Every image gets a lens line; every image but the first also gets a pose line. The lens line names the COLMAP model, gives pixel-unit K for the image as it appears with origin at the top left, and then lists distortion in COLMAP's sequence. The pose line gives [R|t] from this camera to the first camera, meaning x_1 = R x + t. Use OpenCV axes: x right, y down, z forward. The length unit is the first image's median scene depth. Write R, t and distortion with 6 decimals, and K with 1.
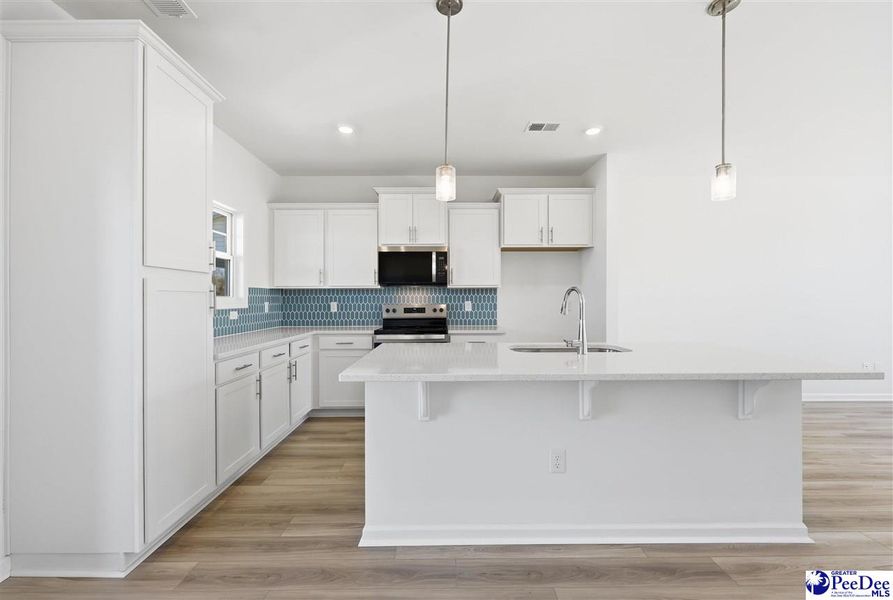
lens RADIAL K [[366.5, 0, 445.3], [0, 366.5, 298.9], [0, 0, 1]] dist [0.000659, -0.000002]
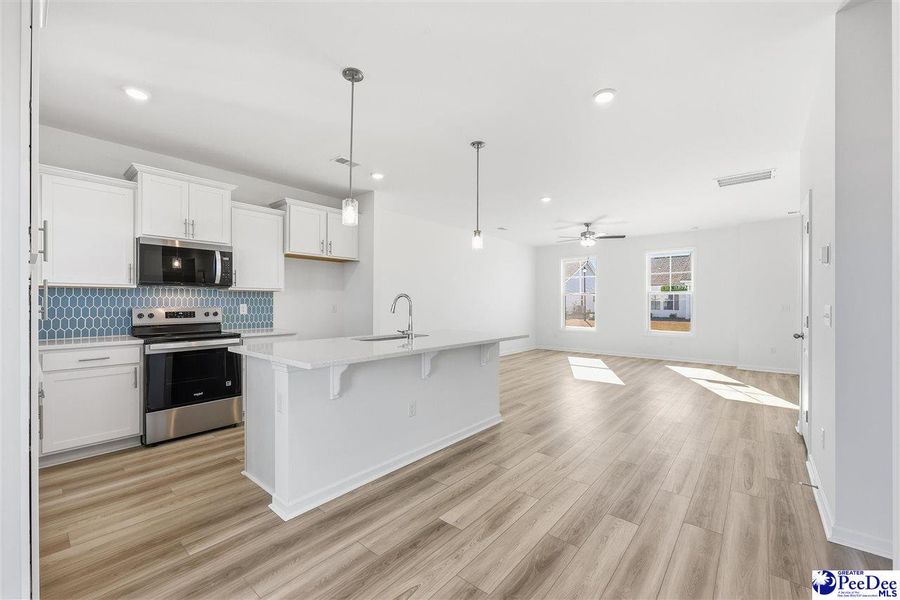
lens RADIAL K [[364.3, 0, 450.0], [0, 364.3, 300.0], [0, 0, 1]] dist [-0.001574, 0.000005]
pose [[0.653695, 0.007546, 0.756720, -0.341676], [-0.002998, 0.999968, -0.007381, 0.000992], [-0.756752, 0.002556, 0.653697, -0.051556]]
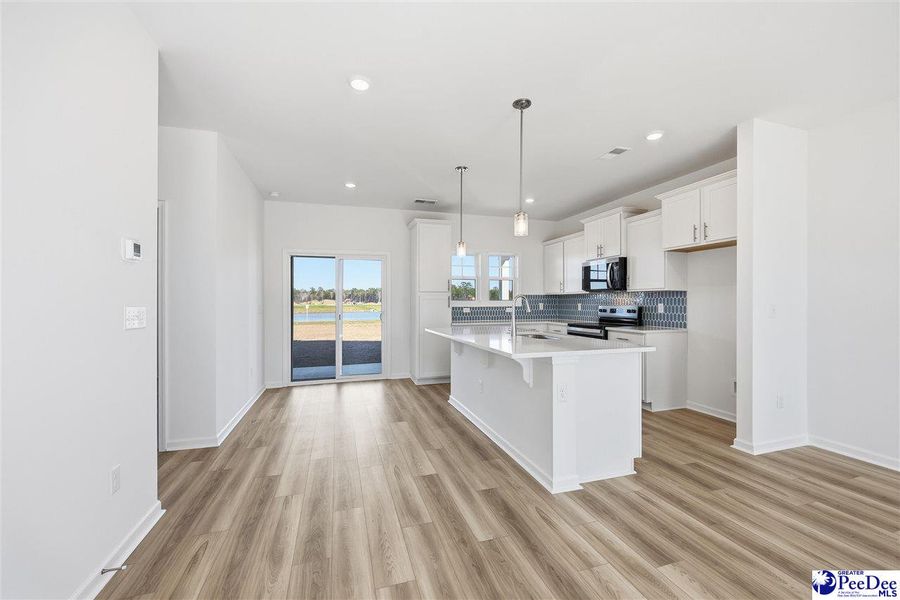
lens RADIAL K [[364.3, 0, 450.0], [0, 364.3, 300.0], [0, 0, 1]] dist [-0.001574, 0.000005]
pose [[0.291675, -0.001861, -0.956516, 0.969299], [0.003204, 0.999994, -0.000968, -0.005367], [0.956512, -0.002783, 0.291679, 0.133410]]
